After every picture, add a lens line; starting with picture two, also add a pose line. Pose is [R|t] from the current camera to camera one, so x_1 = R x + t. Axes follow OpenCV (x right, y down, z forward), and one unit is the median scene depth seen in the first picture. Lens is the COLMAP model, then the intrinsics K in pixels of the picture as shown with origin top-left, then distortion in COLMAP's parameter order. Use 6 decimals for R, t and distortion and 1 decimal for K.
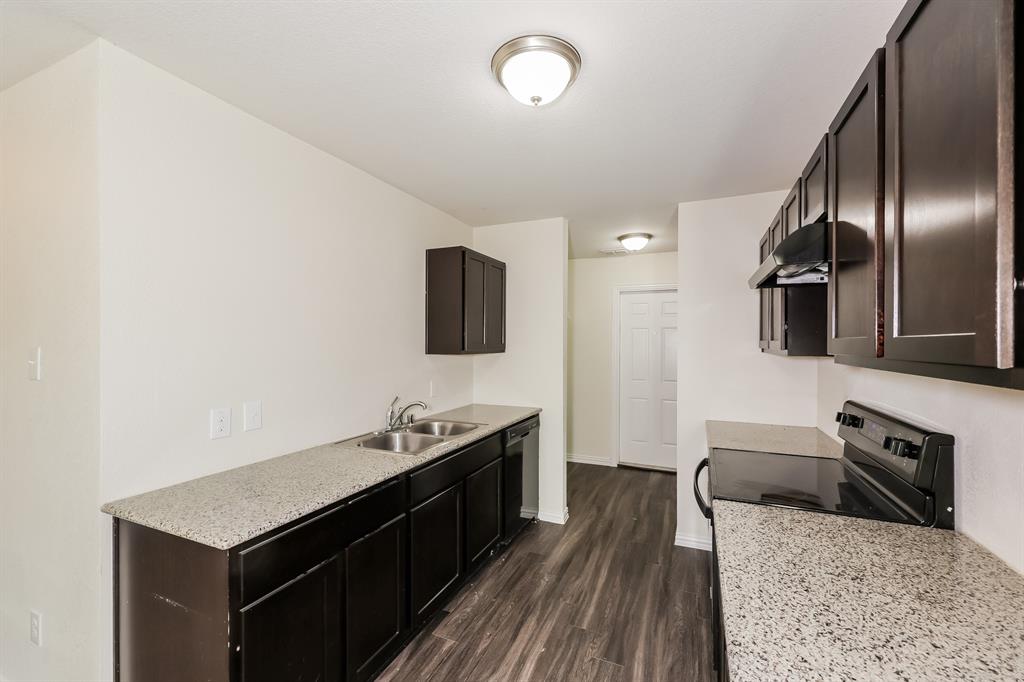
lens RADIAL K [[421.9, 0, 519.6], [0, 421.9, 341.8], [0, 0, 1]] dist [-0.000368, 0.000046]
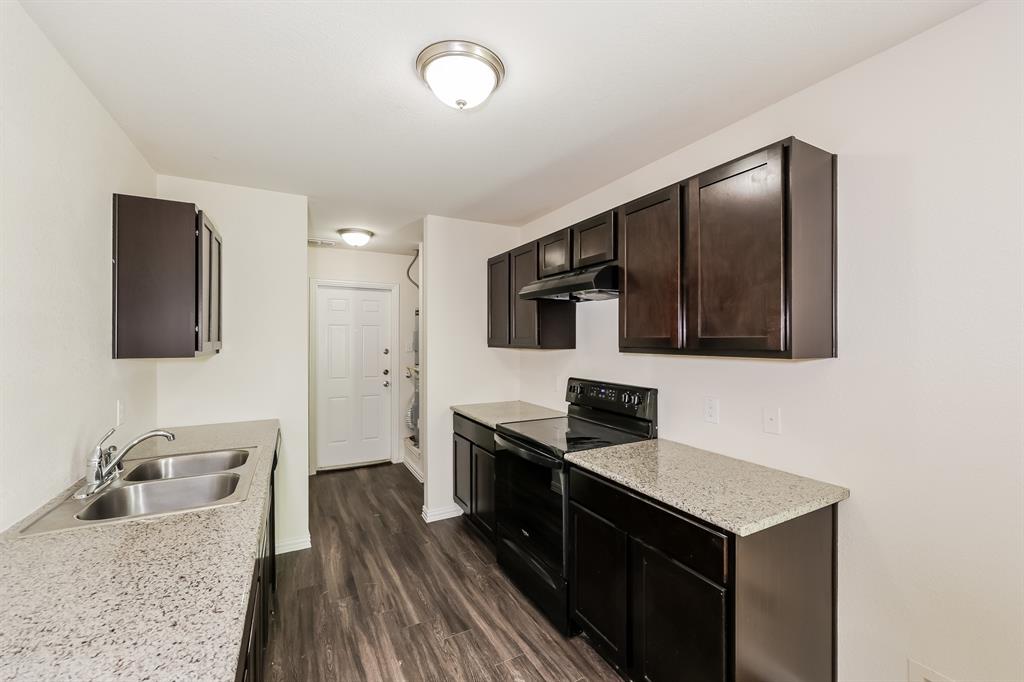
lens RADIAL K [[417.2, 0, 517.2], [0, 417.2, 338.5], [0, 0, 1]] dist [0.000786, 0.000151]
pose [[0.615121, -0.000115, 0.788432, -0.437281], [0.000102, 1.000000, 0.000066, -0.002265], [-0.788432, 0.000040, 0.615121, 0.175409]]
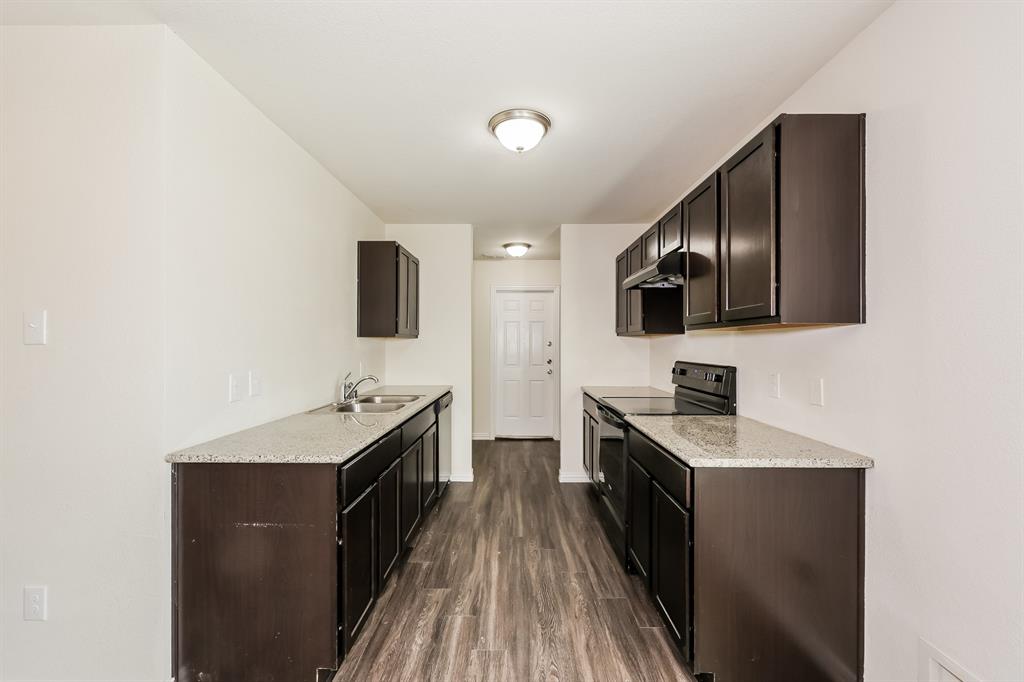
lens RADIAL K [[423.2, 0, 514.5], [0, 423.2, 344.1], [0, 0, 1]] dist [0.000683, 0.000078]
pose [[0.921366, -0.000059, 0.388697, -0.348211], [0.000031, 1.000000, 0.000080, 0.059989], [-0.388697, -0.000061, 0.921366, -0.207464]]
